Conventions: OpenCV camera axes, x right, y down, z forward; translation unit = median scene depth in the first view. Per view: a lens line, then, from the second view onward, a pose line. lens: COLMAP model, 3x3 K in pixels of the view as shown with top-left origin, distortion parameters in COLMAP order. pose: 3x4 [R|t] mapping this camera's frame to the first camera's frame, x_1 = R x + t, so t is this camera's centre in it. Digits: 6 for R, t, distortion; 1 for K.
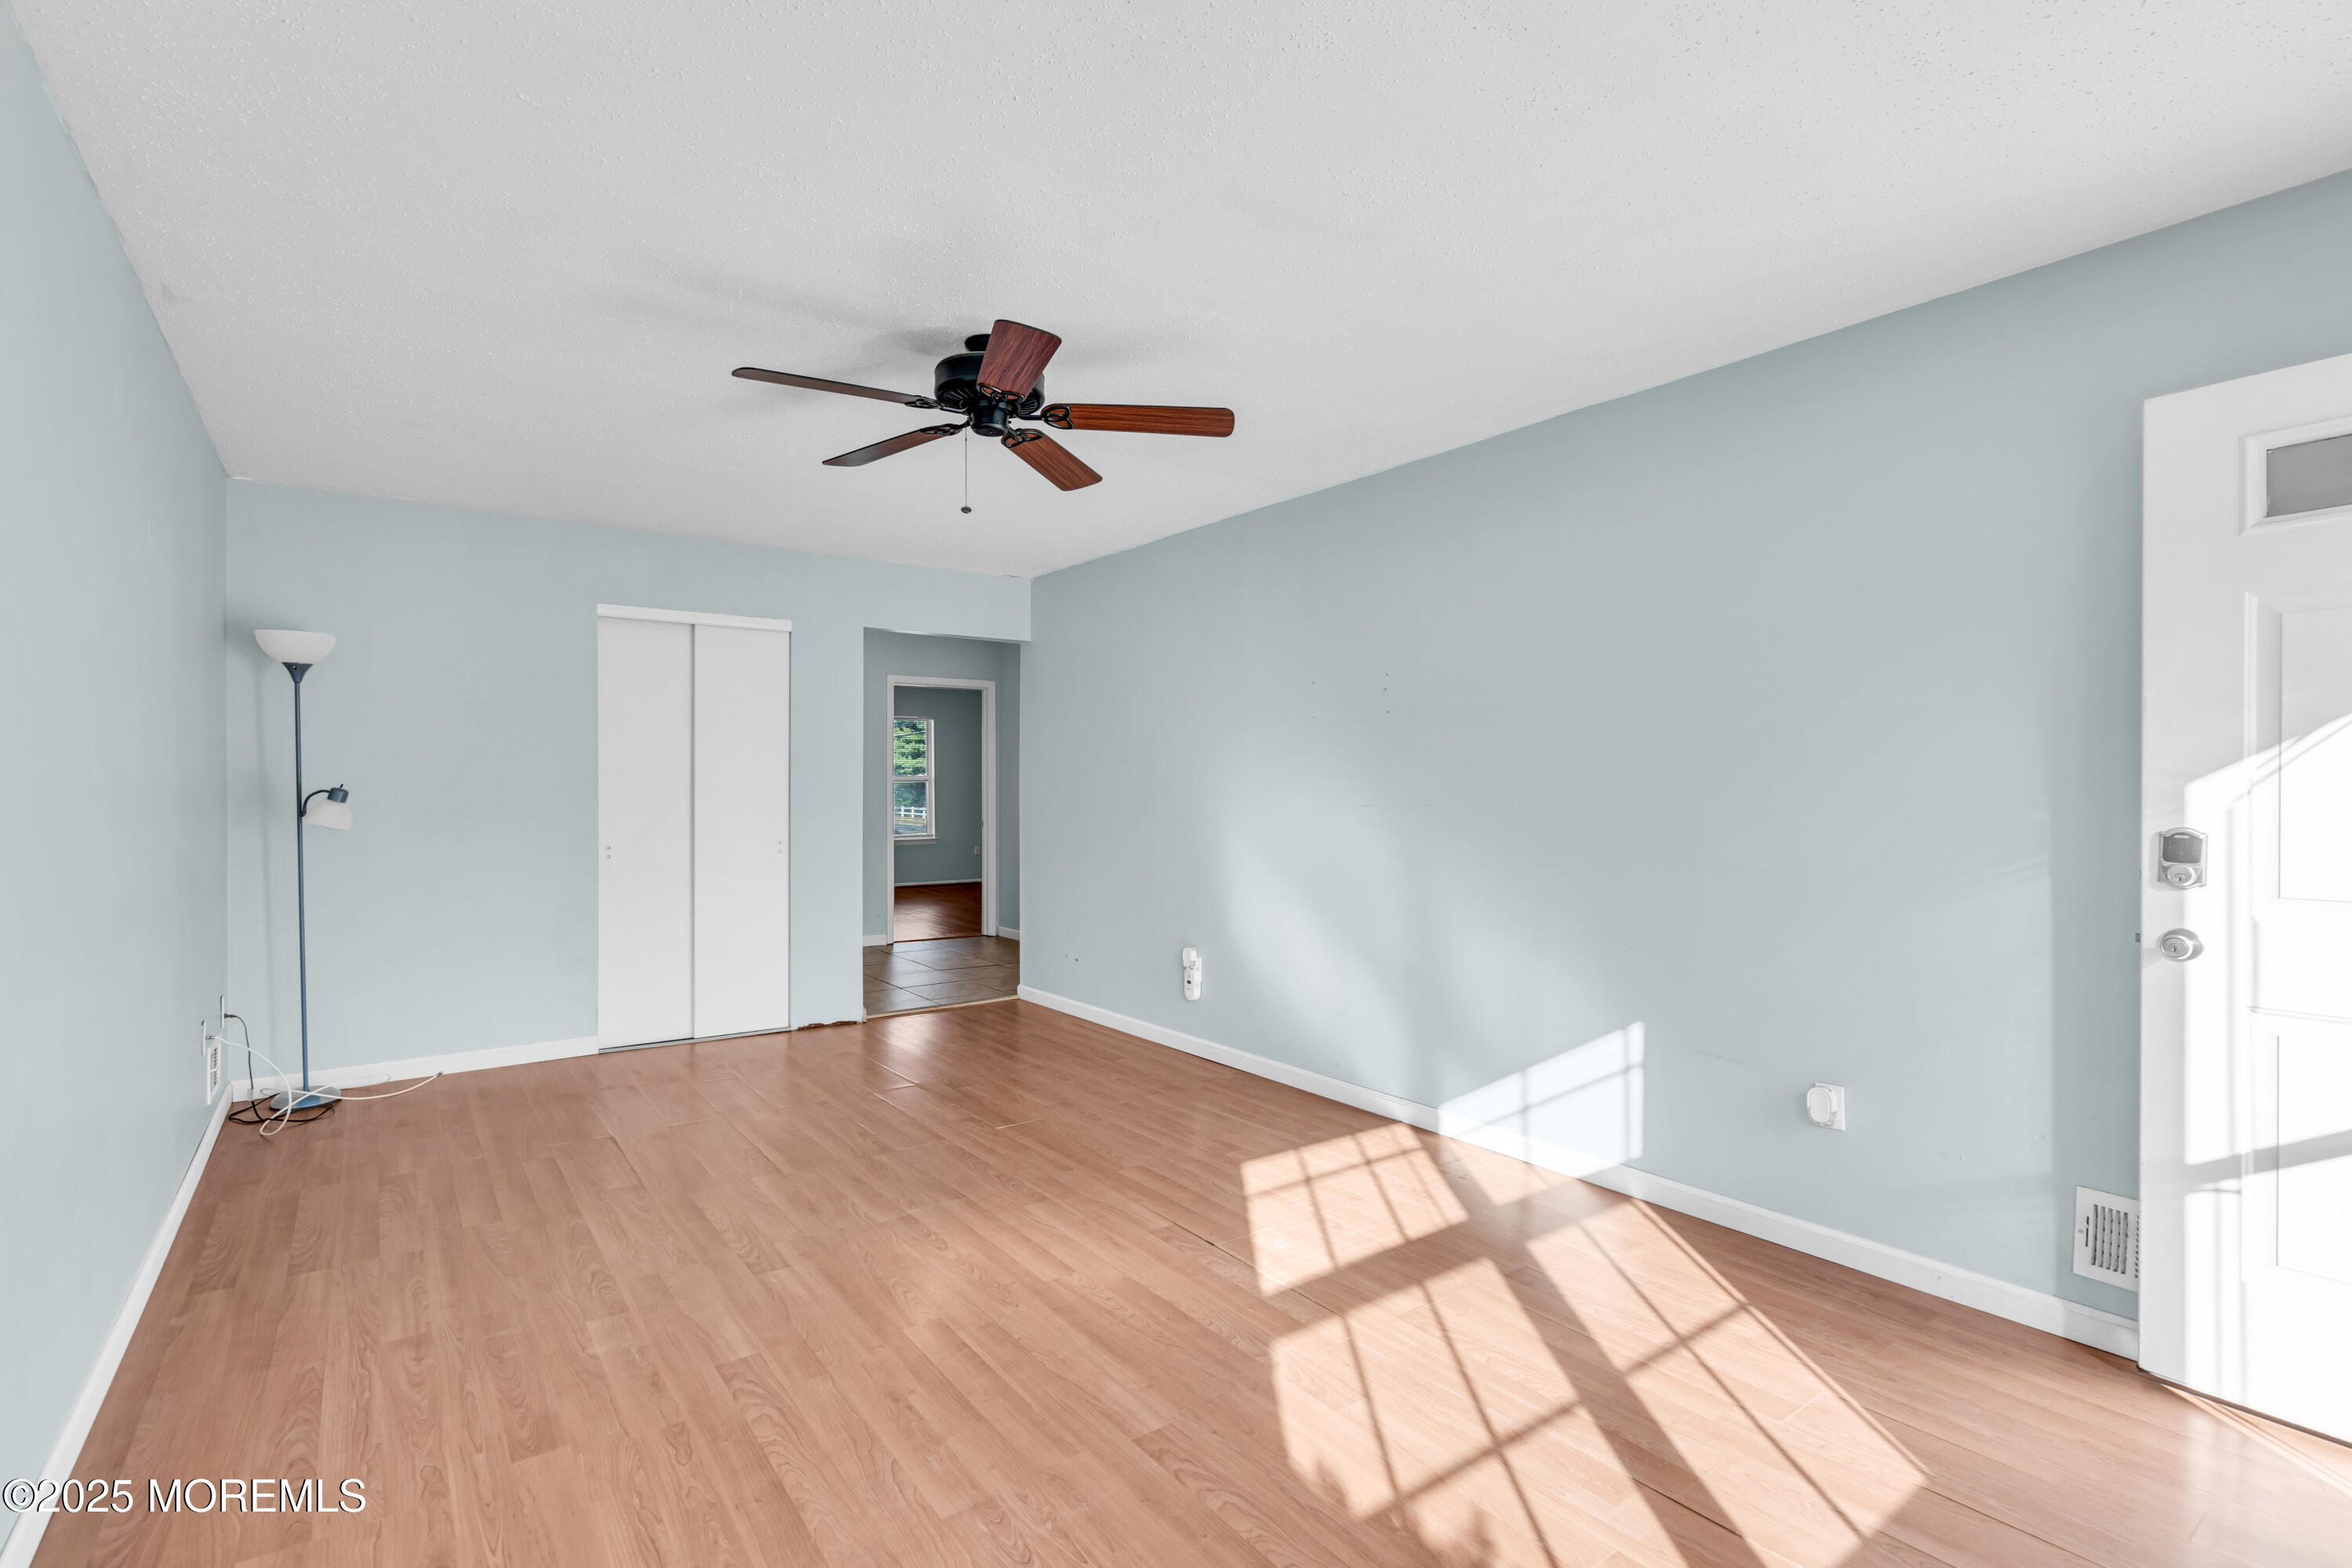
lens RADIAL K [[1090.8, 0, 1162.4], [0, 1090.8, 782.7], [0, 0, 1]] dist [-0.000969, 0.000364]
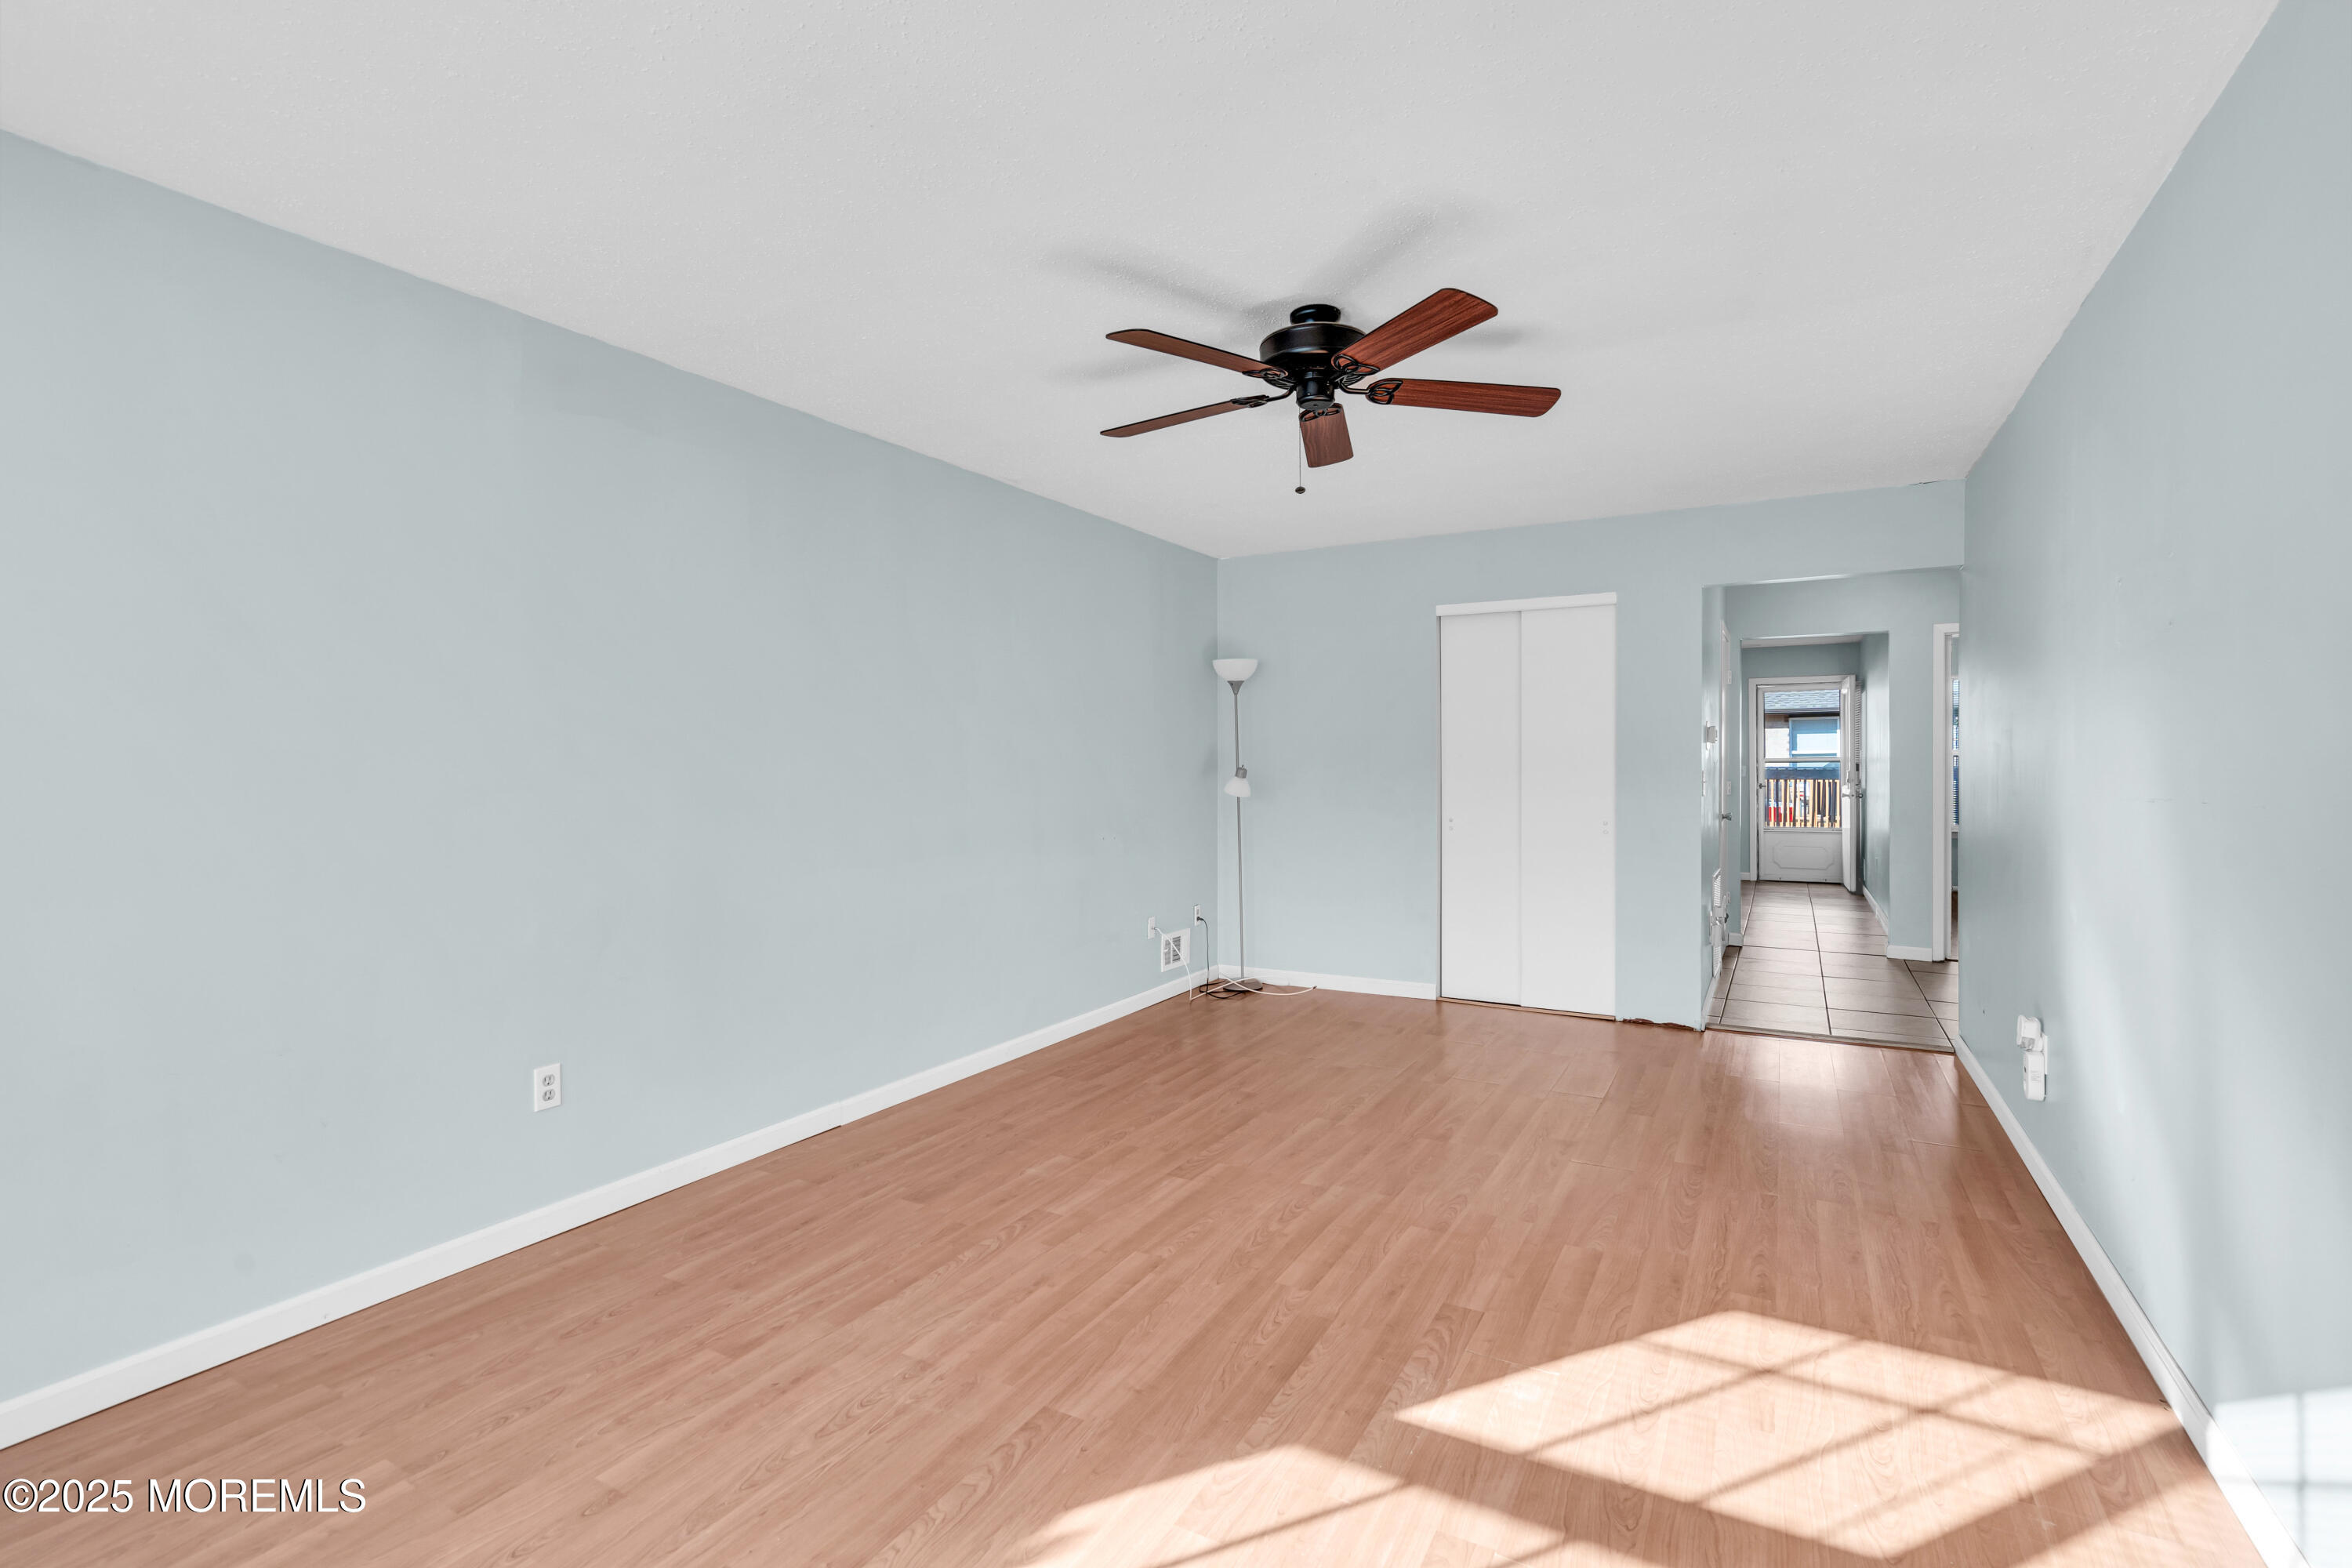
lens RADIAL K [[1079.1, 0, 1199.7], [0, 1079.1, 781.2], [0, 0, 1]] dist [-0.000198, 0.000831]
pose [[0.423591, 0.012062, -0.905773, 0.571324], [0.006333, 0.999847, 0.016276, -0.001252], [0.905832, -0.012631, 0.423450, 0.426315]]
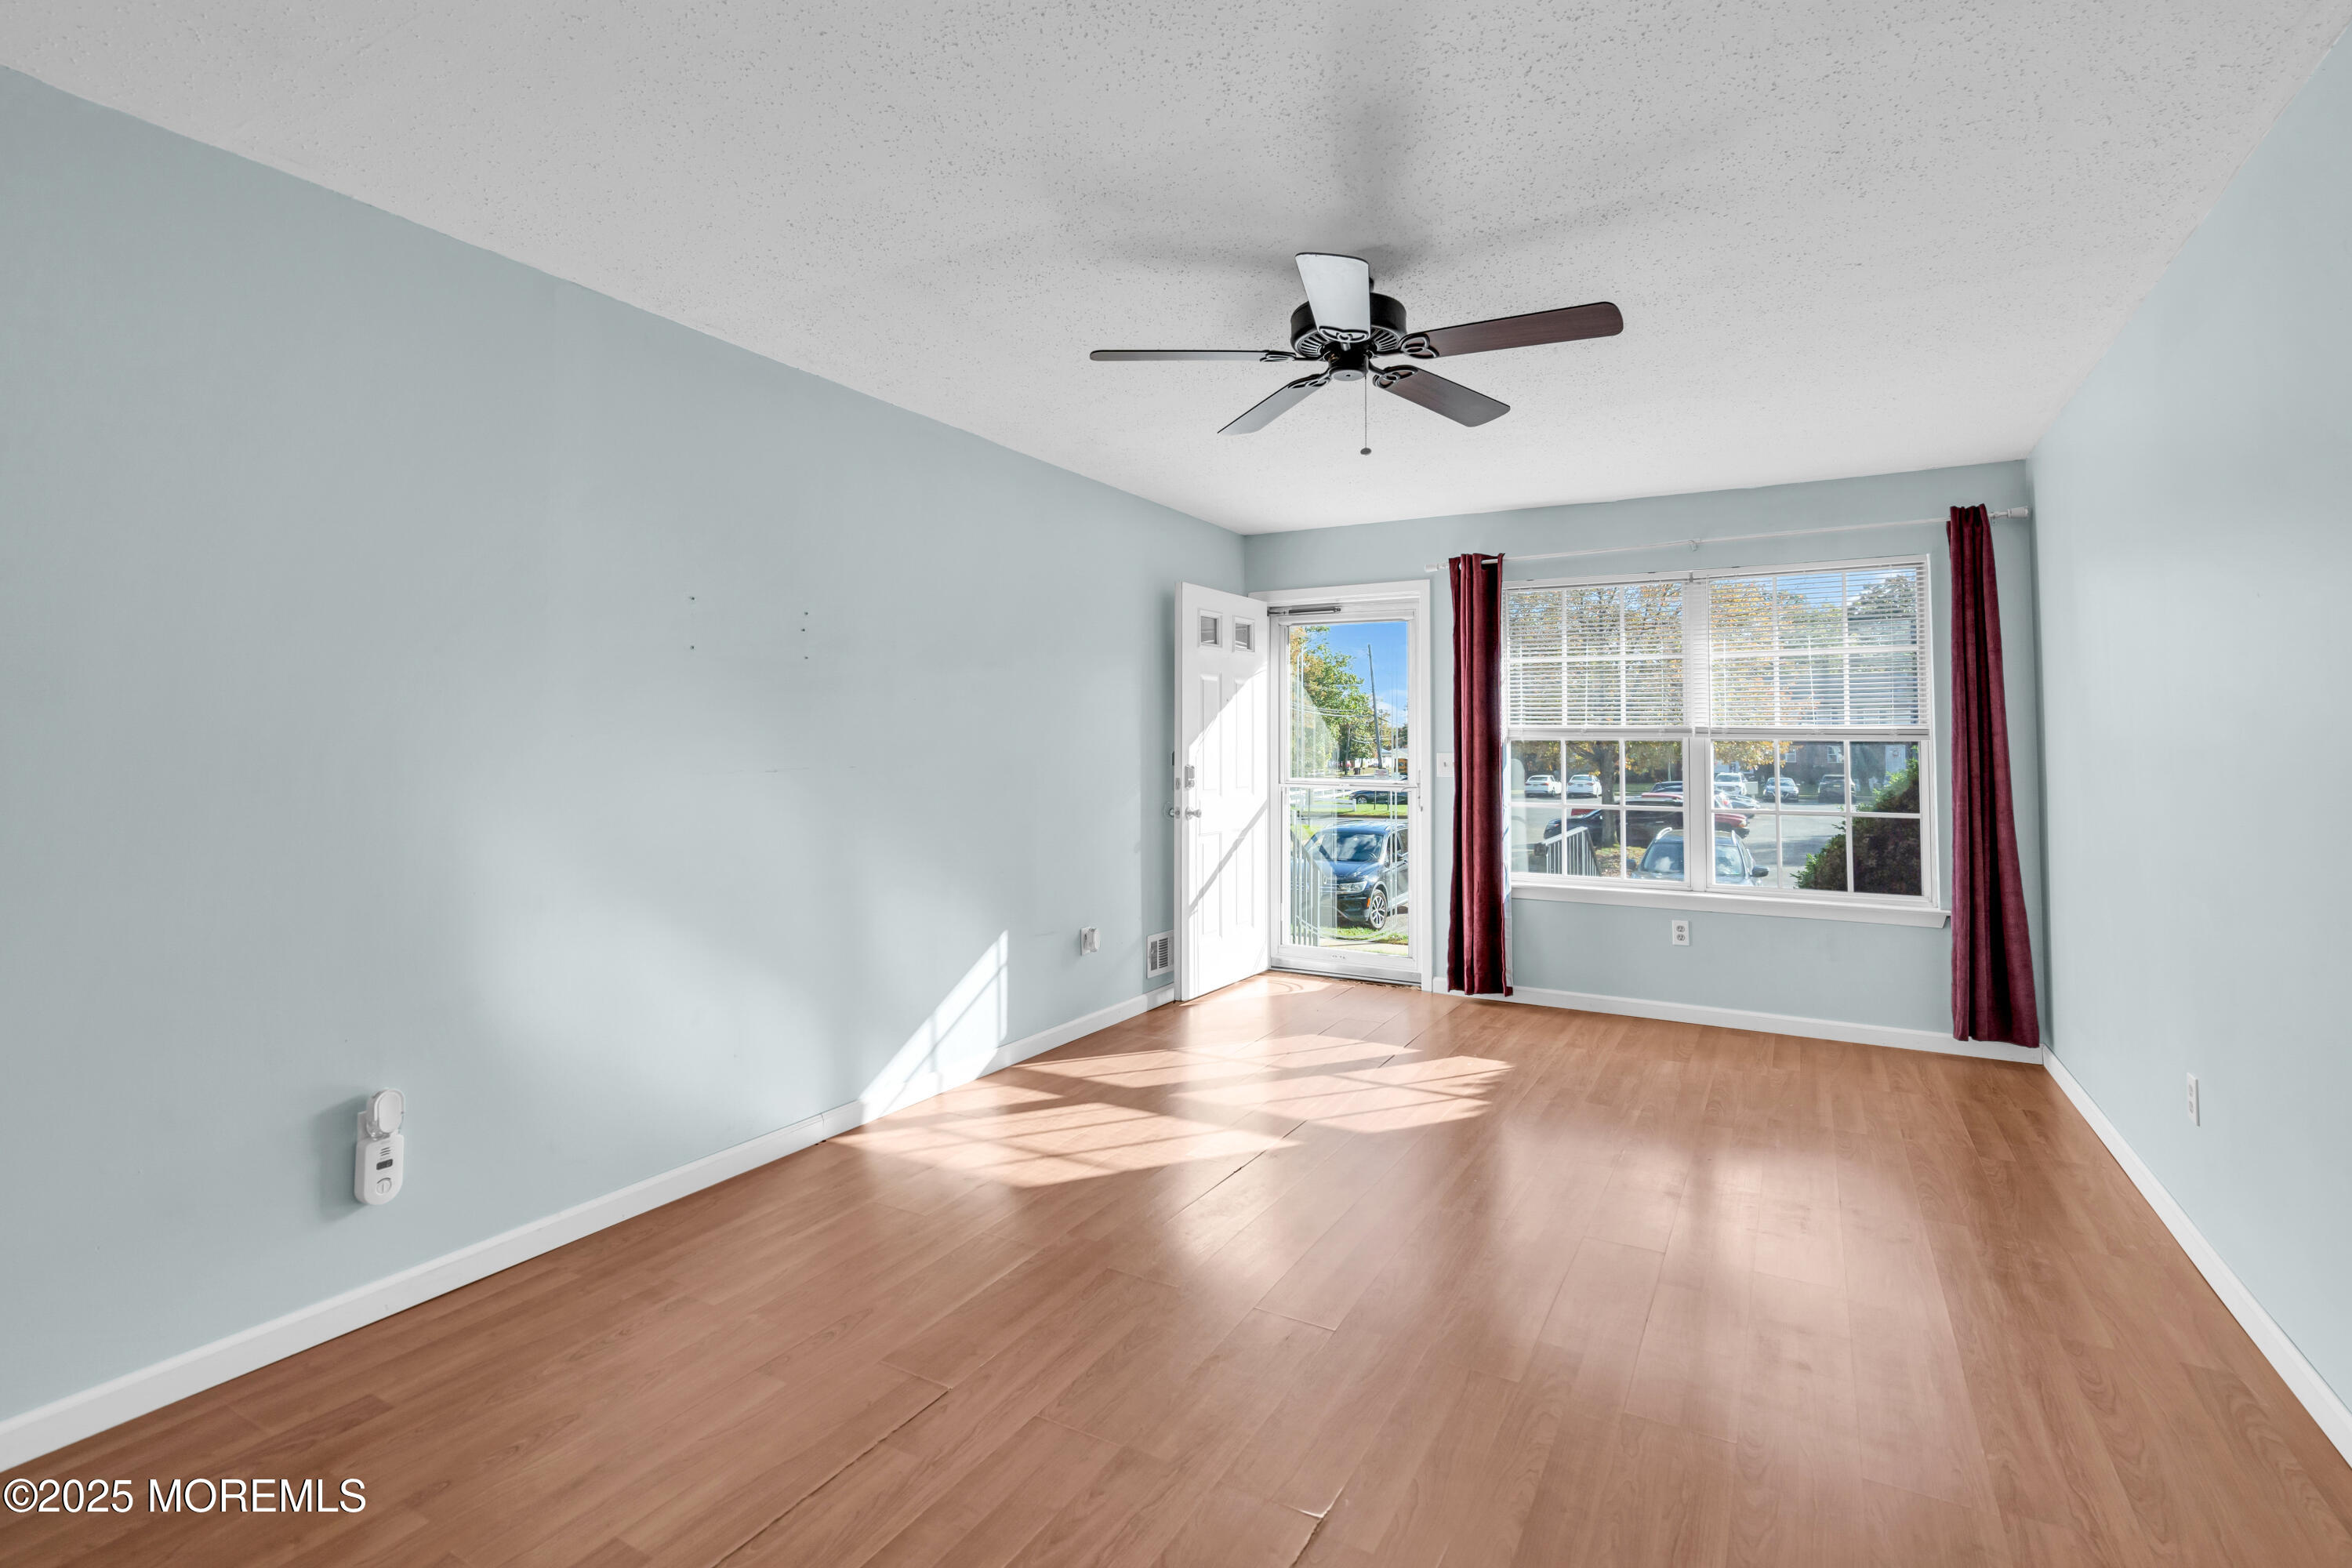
lens RADIAL K [[1079.1, 0, 1199.7], [0, 1079.1, 781.2], [0, 0, 1]] dist [-0.000198, 0.000831]
pose [[-0.414701, -0.030549, 0.909445, -0.774701], [-0.001899, 0.999463, 0.032707, 0.001110], [-0.909956, 0.011837, -0.414536, 1.262752]]
